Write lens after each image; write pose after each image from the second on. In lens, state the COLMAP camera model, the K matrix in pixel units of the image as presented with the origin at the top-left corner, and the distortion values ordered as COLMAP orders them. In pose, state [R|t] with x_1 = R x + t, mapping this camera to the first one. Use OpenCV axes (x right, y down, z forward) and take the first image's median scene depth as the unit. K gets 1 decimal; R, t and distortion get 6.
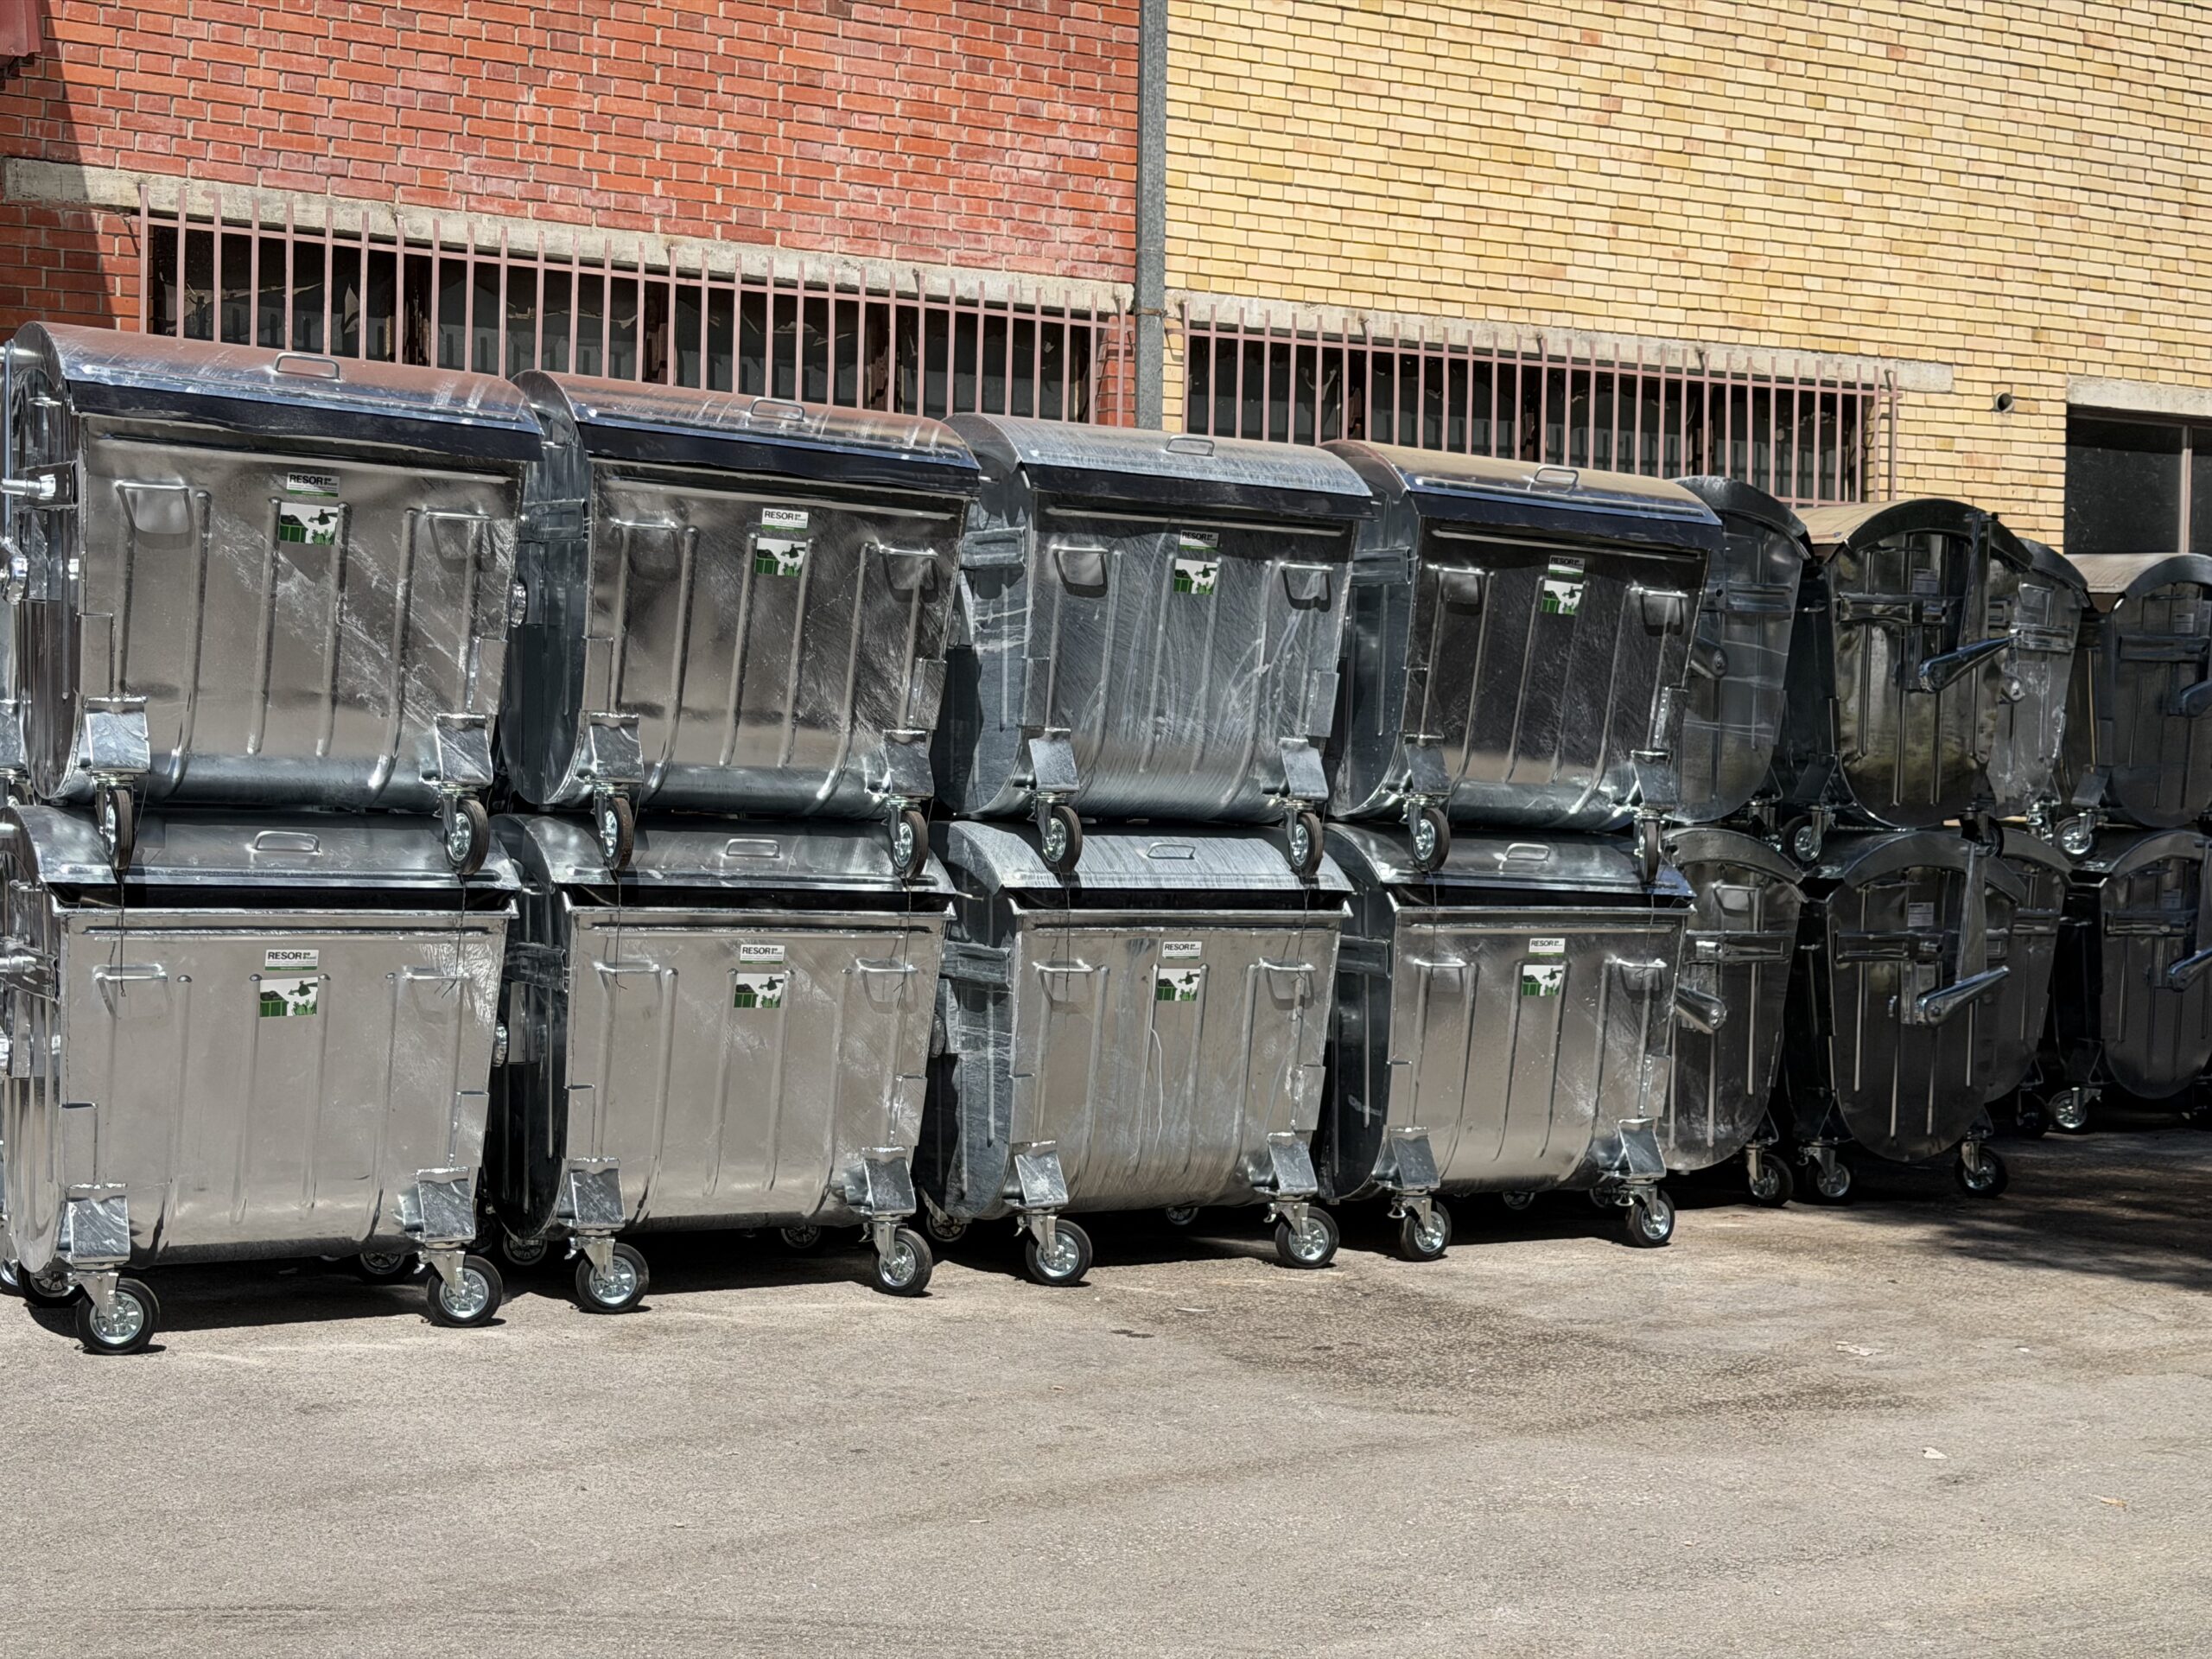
lens RADIAL K [[3078.0, 0, 1106.0], [0, 3078.0, 829.5], [0, 0, 1]] dist [0.143870, -0.072236]
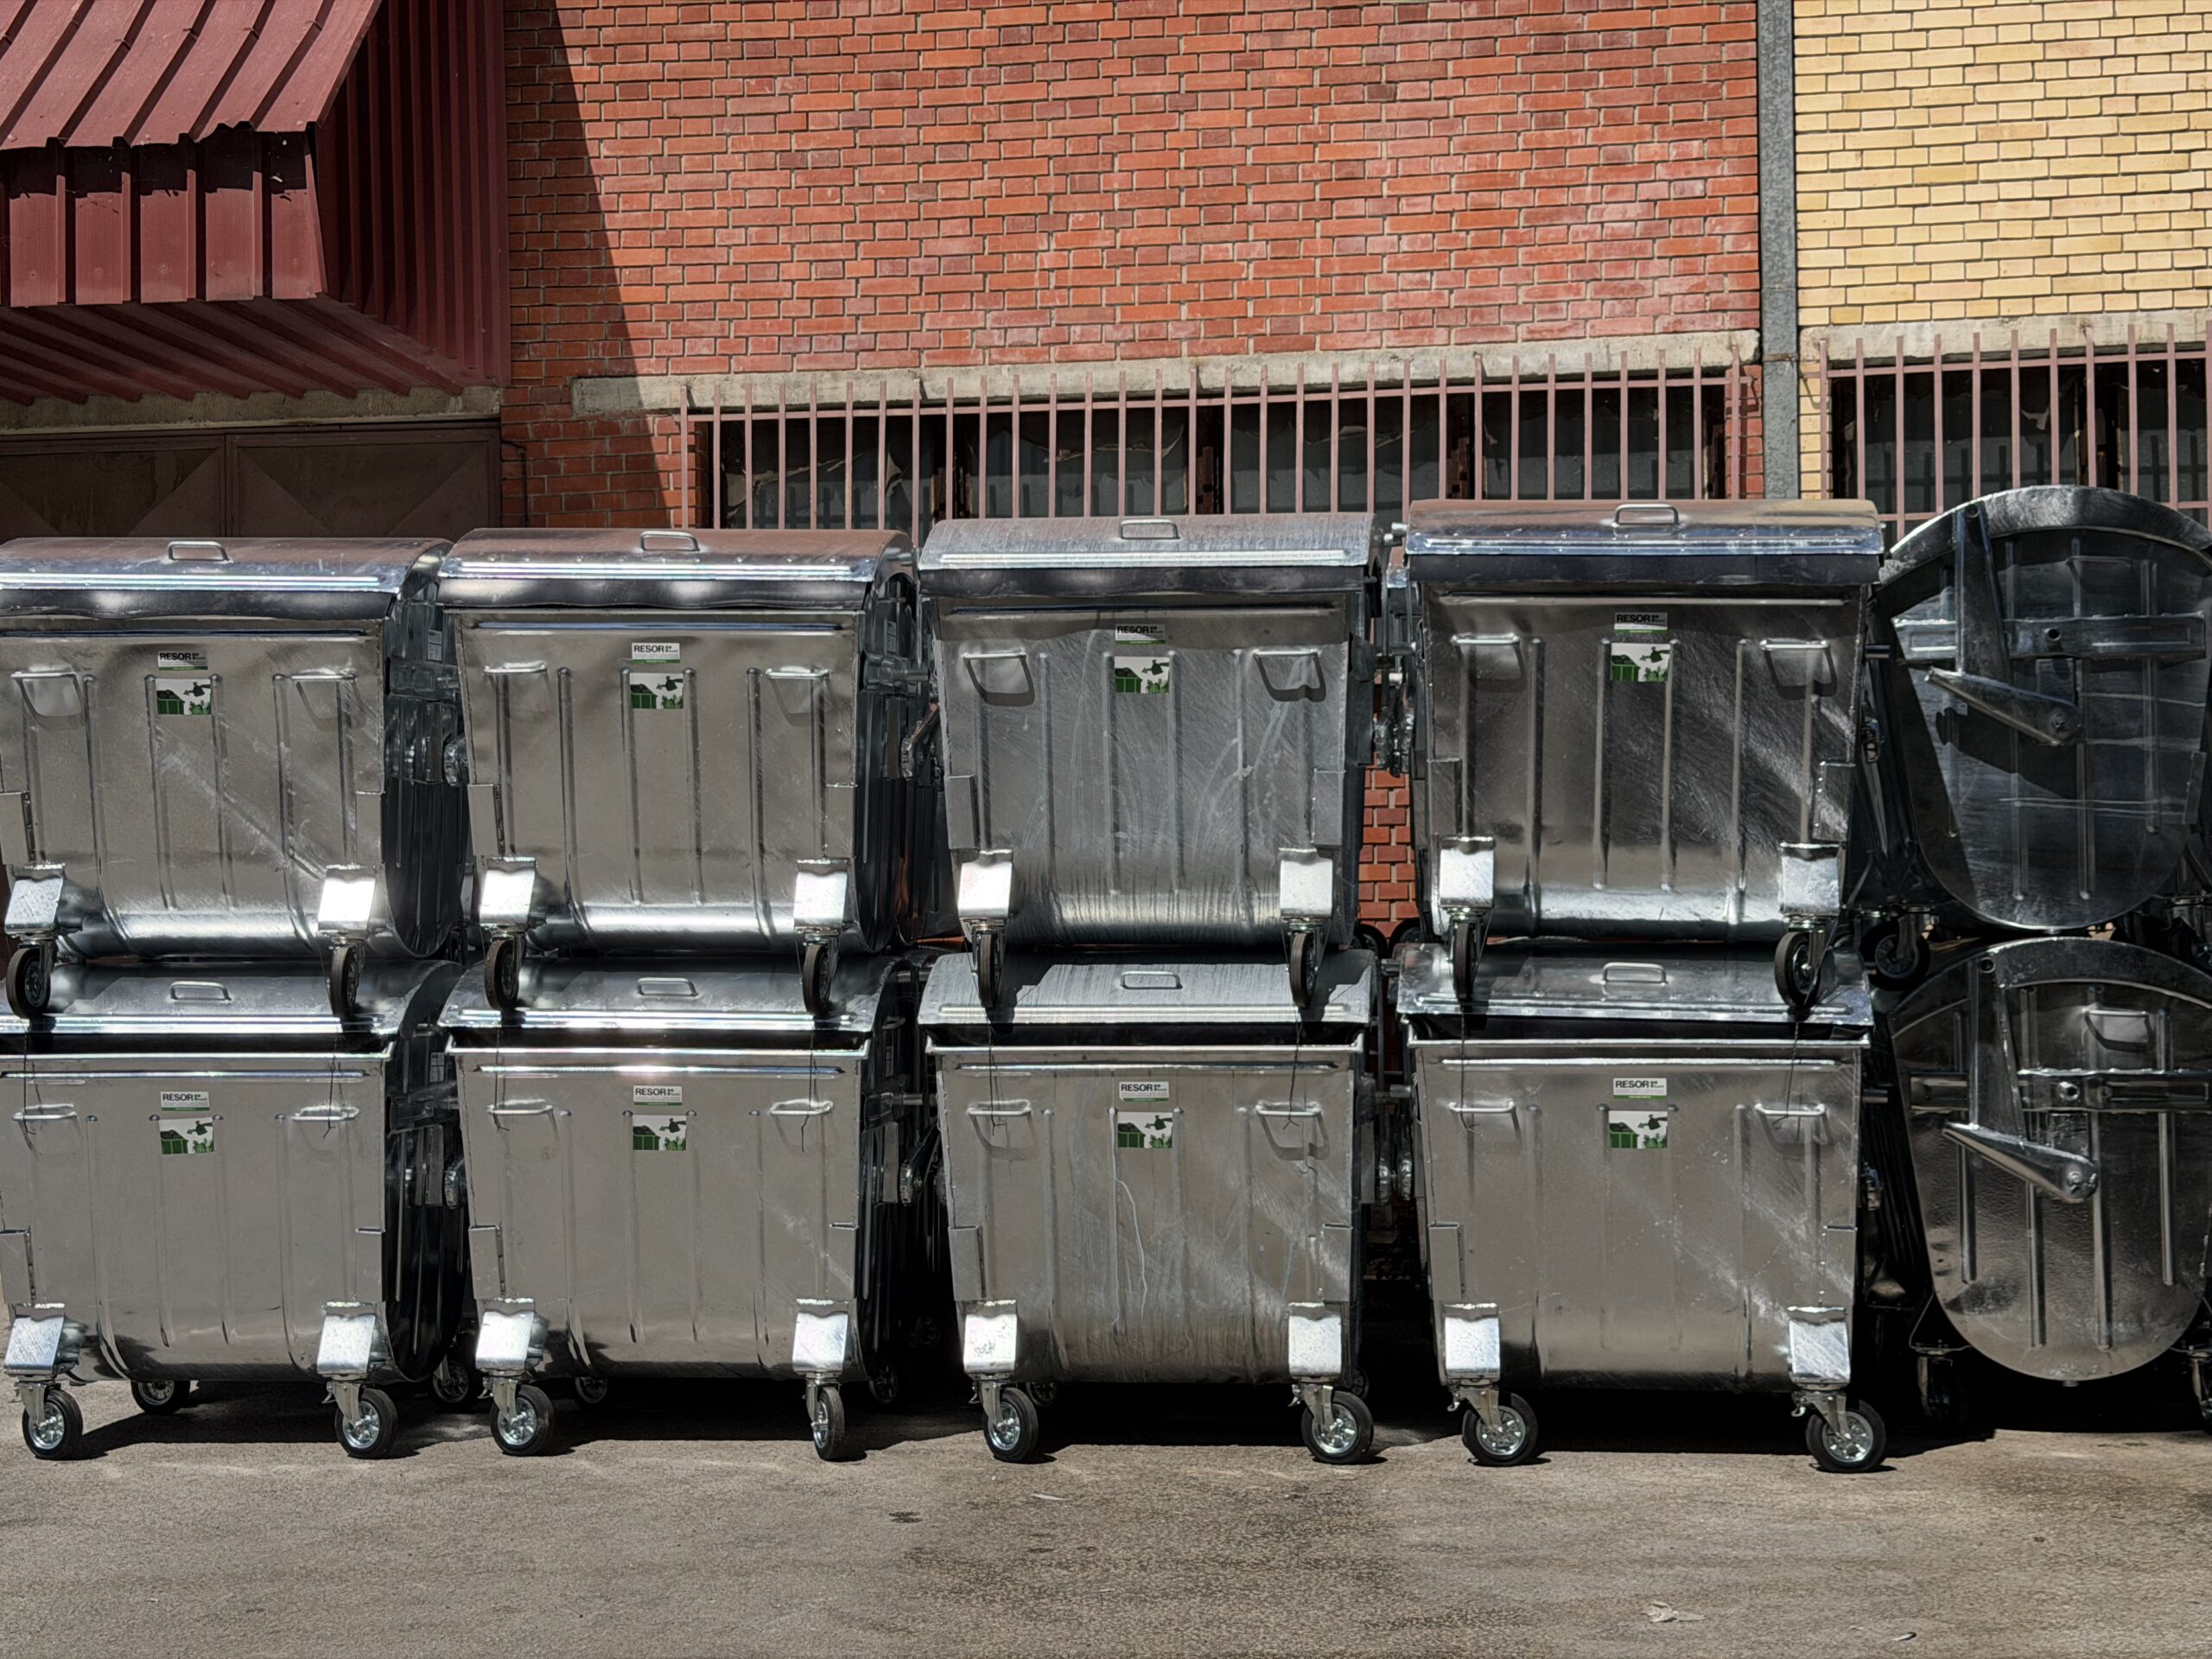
lens RADIAL K [[3043.8, 0, 1102.5], [0, 3043.8, 848.3], [0, 0, 1]] dist [0.209051, -0.465557]
pose [[0.810165, -0.043341, -0.584597, 0.395253], [0.021956, 0.998807, -0.043622, 0.005256], [0.585790, 0.022506, 0.810150, 0.201774]]
